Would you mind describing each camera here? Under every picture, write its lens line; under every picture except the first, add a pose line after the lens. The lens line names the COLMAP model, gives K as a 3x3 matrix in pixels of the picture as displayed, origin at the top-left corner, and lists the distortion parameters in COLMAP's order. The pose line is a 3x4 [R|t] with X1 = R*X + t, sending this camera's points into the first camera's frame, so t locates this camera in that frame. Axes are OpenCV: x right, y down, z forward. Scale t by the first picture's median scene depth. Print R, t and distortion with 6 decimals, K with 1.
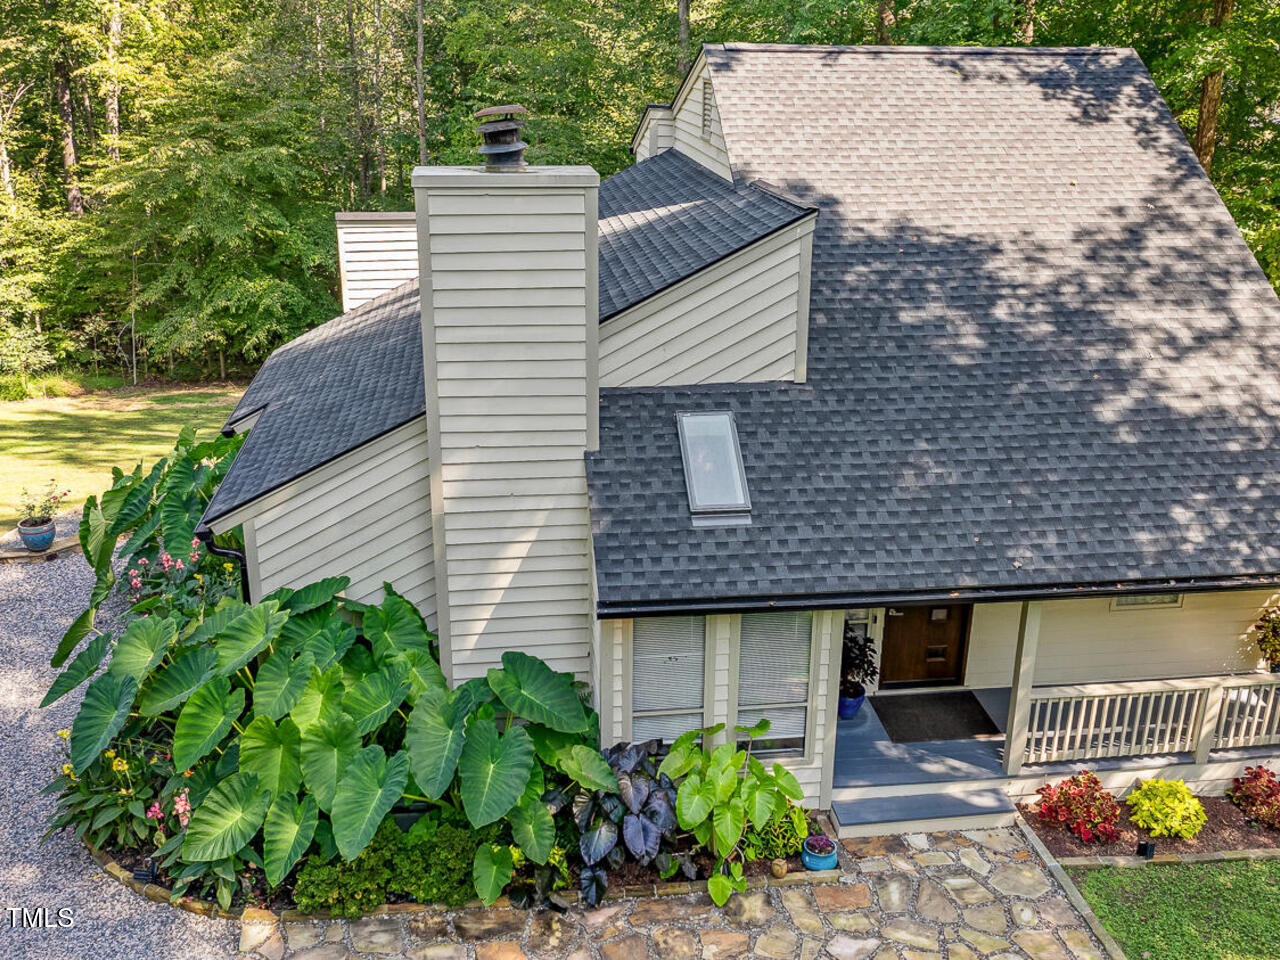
lens RADIAL K [[1177.9, 0, 640.0], [0, 1177.9, 480.0], [0, 0, 1]] dist [-0.002334, 0.004653]
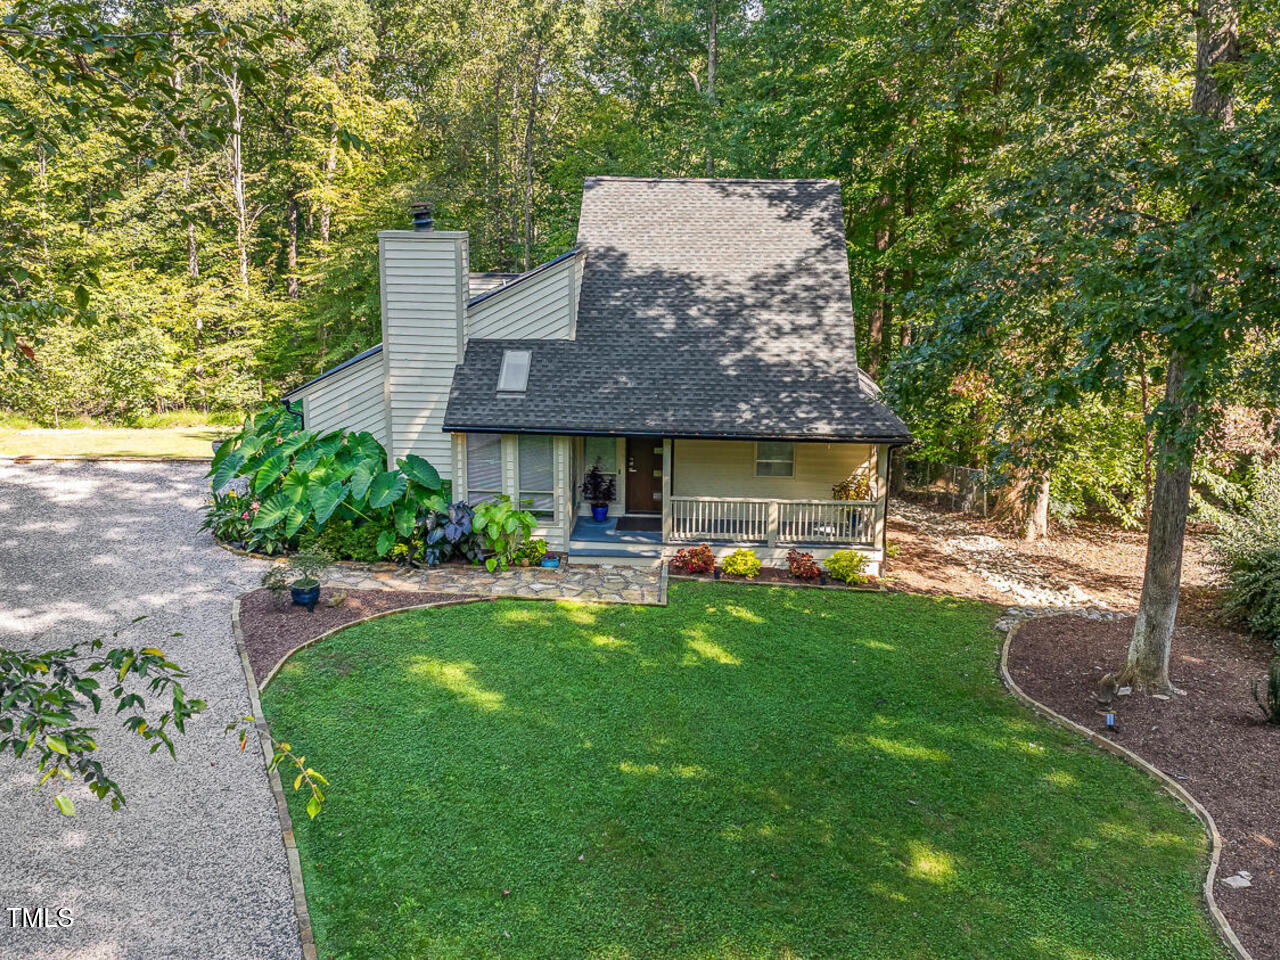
lens RADIAL K [[1177.1, 0, 634.1], [0, 1177.1, 481.7], [0, 0, 1]] dist [0.047350, -0.000764]
pose [[0.983247, 0.047657, -0.175939, 0.570322], [-0.065908, 0.992863, -0.099393, 0.328464], [0.169947, 0.109324, 0.979370, -0.865800]]
